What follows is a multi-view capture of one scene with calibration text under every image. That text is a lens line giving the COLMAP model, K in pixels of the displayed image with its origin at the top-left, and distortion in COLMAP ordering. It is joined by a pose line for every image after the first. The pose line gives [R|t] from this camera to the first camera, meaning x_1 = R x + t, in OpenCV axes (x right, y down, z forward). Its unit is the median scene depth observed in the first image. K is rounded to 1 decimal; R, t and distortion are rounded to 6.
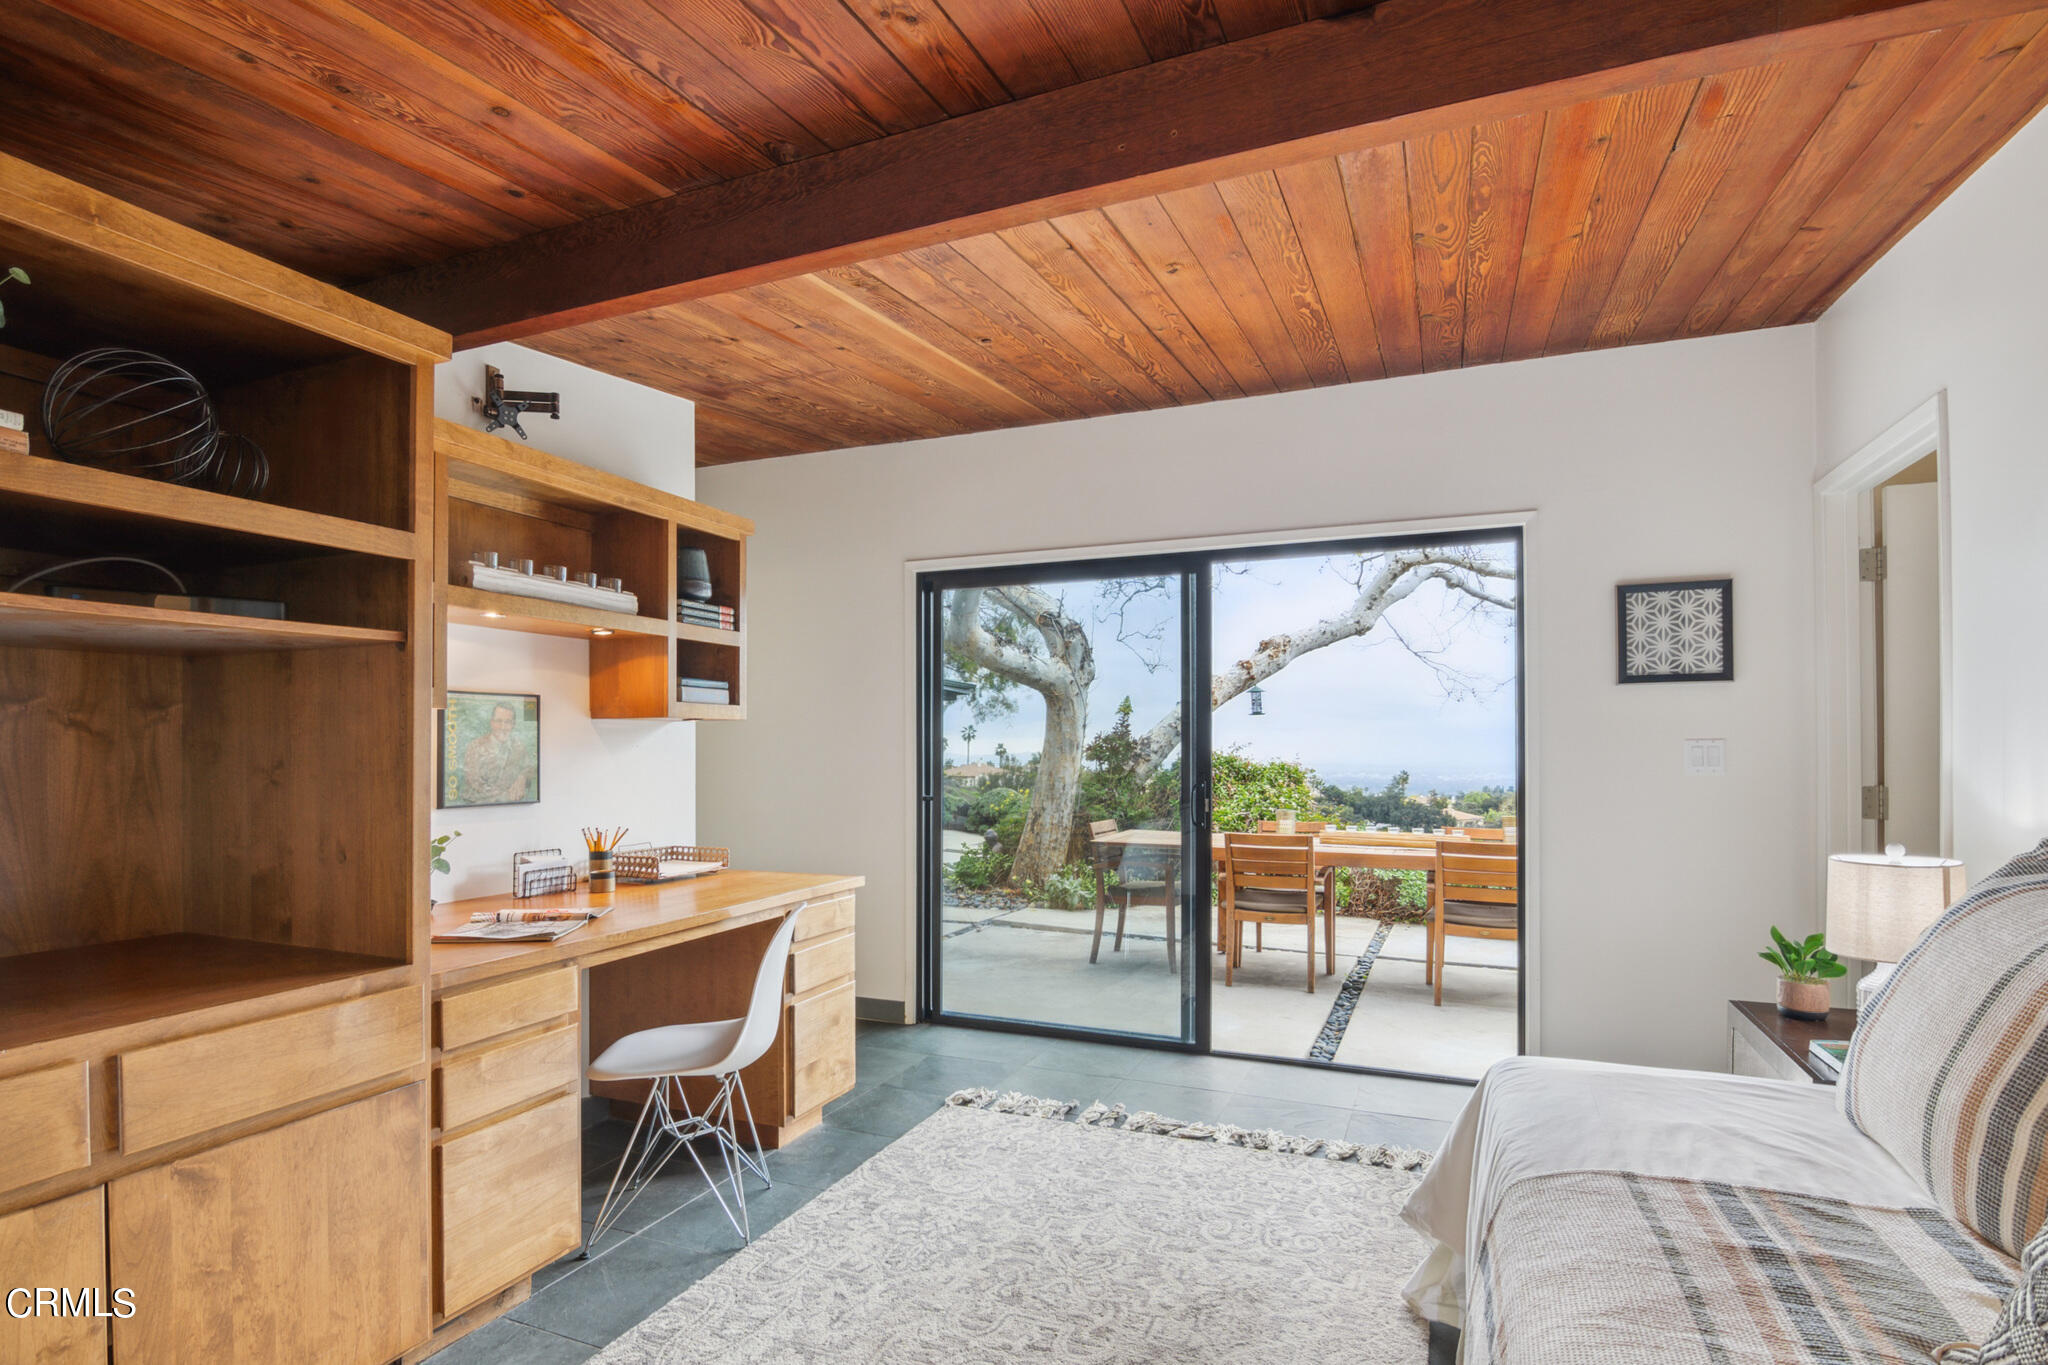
lens RADIAL K [[1022.8, 0, 1015.2], [0, 1022.8, 756.4], [0, 0, 1]] dist [-0.001150, -0.000569]
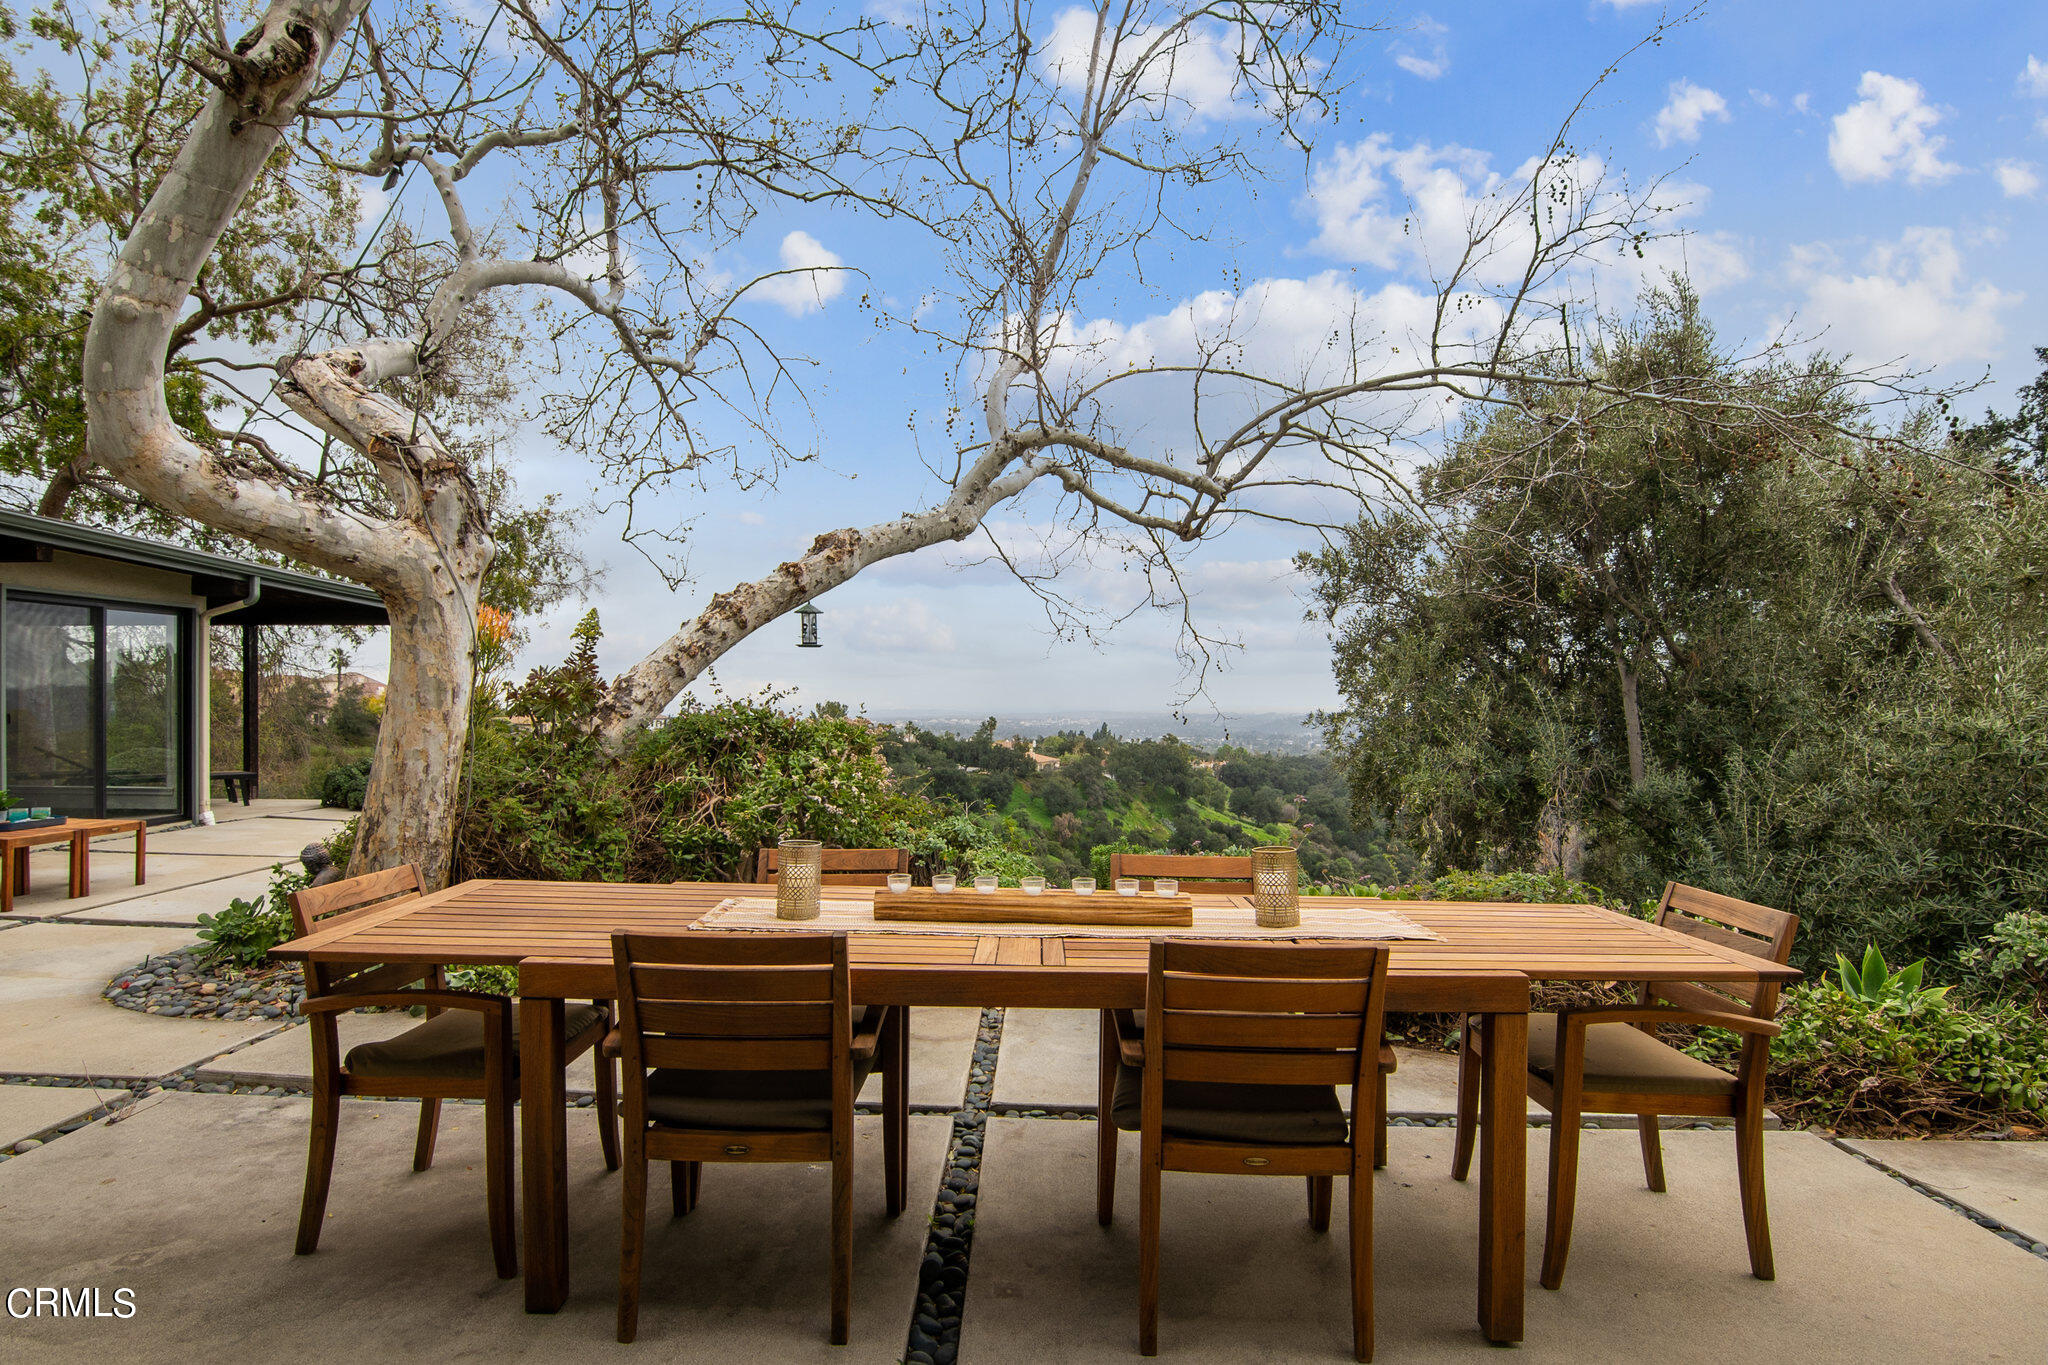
lens RADIAL K [[1017.3, 0, 1016.3], [0, 1017.3, 676.7], [0, 0, 1]] dist [-0.019389, -0.000620]
pose [[0.925697, 0.013357, 0.378029, 0.115523], [-0.003656, 0.999646, -0.026367, -0.004336], [-0.378247, 0.023025, 0.925418, 0.351661]]
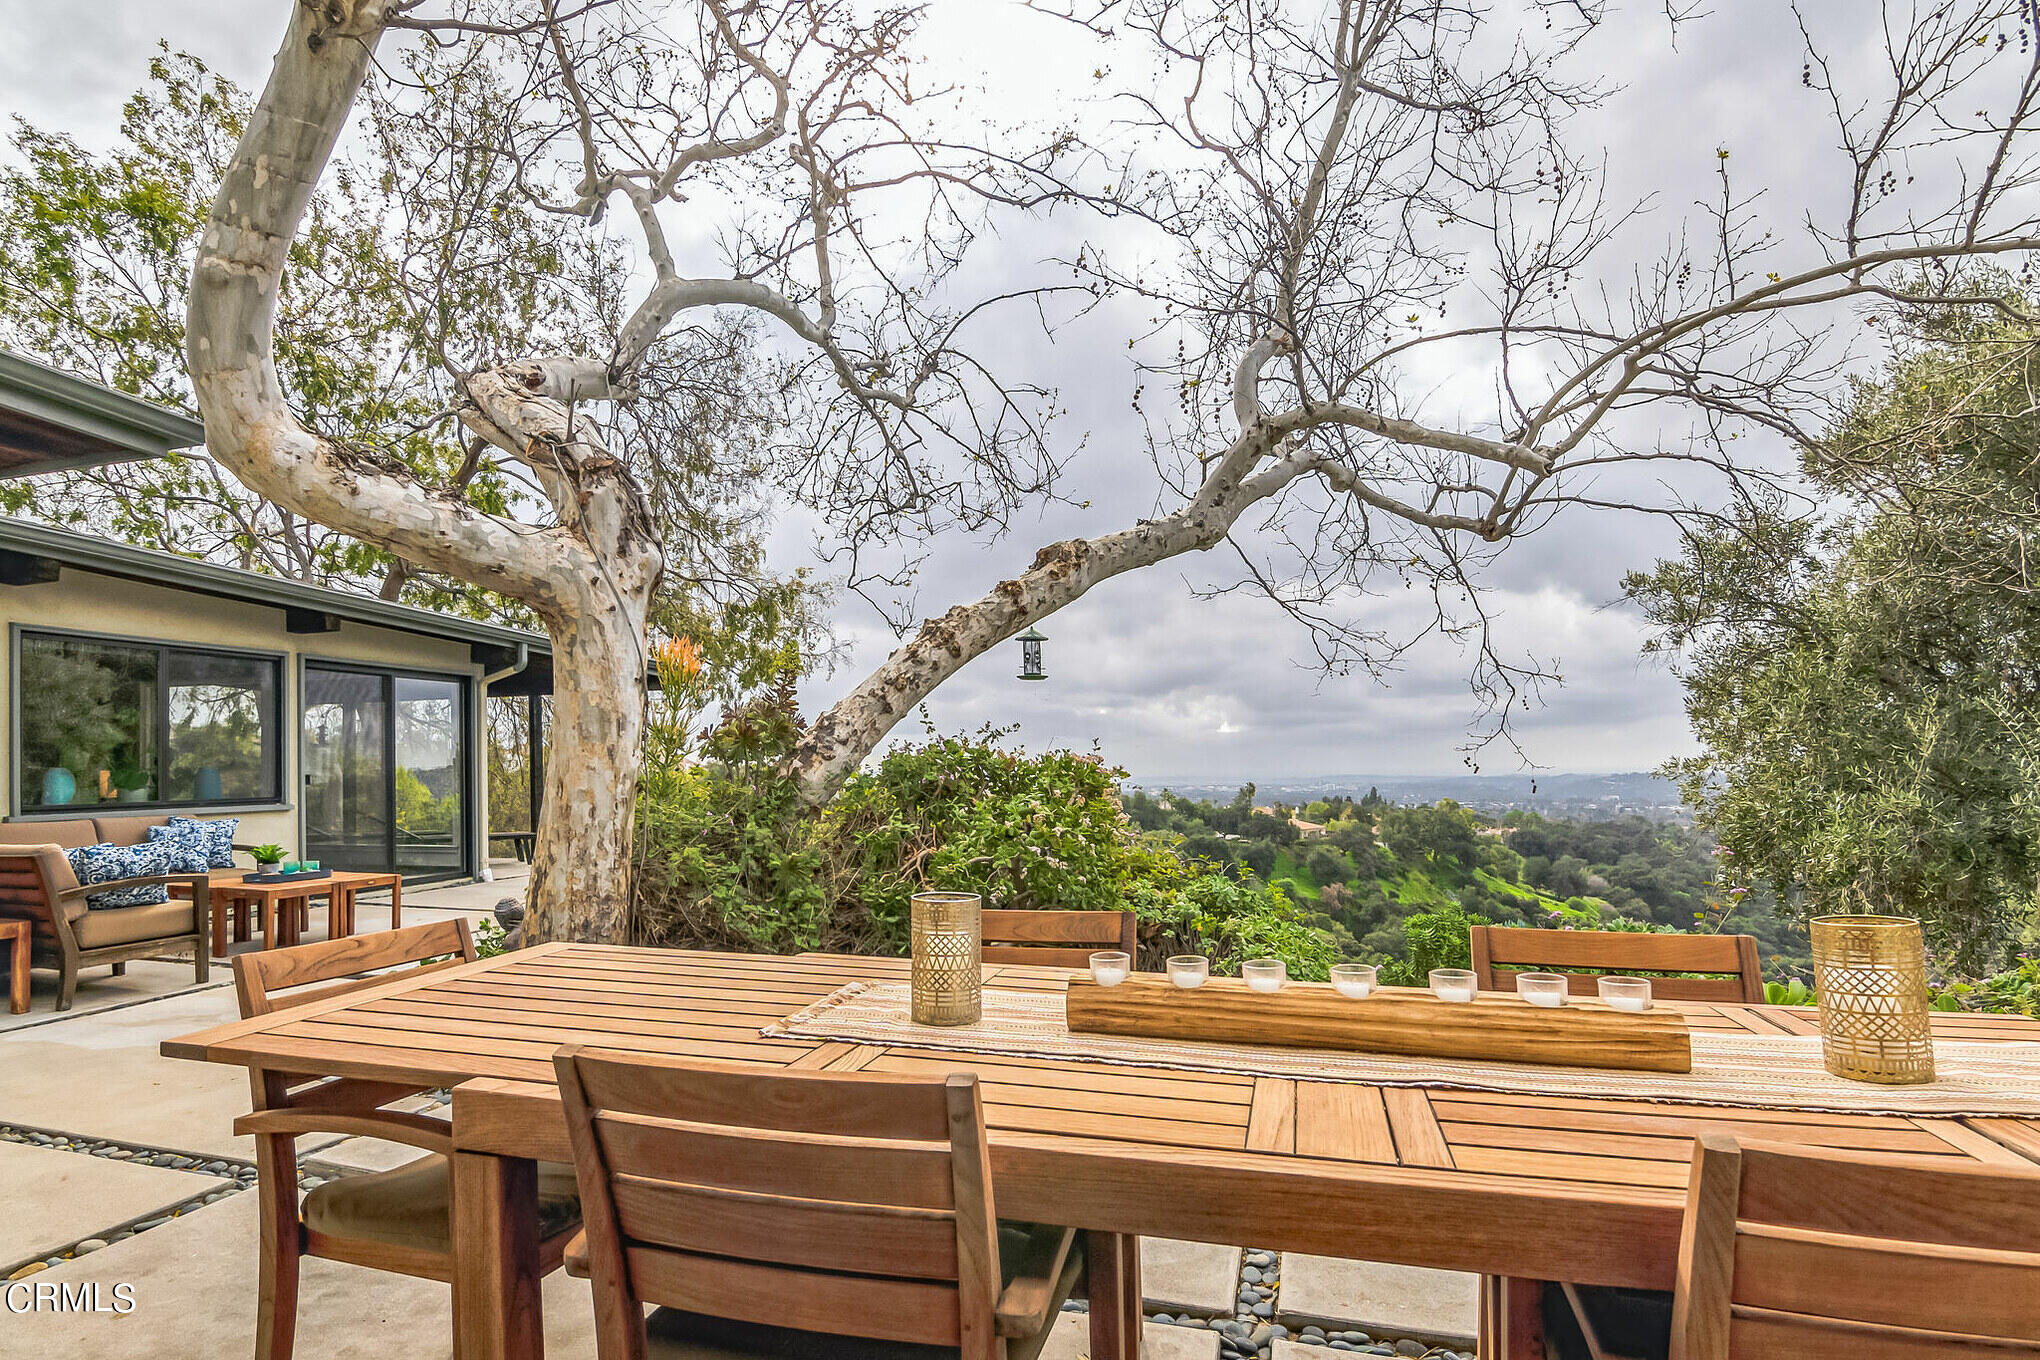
lens RADIAL K [[1012.3, 0, 995.1], [0, 1012.3, 705.6], [0, 0, 1]] dist [-0.002140, -0.014670]
pose [[0.992959, -0.006013, 0.118303, 0.153294], [0.013950, 0.997697, -0.066382, 0.013113], [-0.117631, 0.067565, 0.990756, 0.457841]]
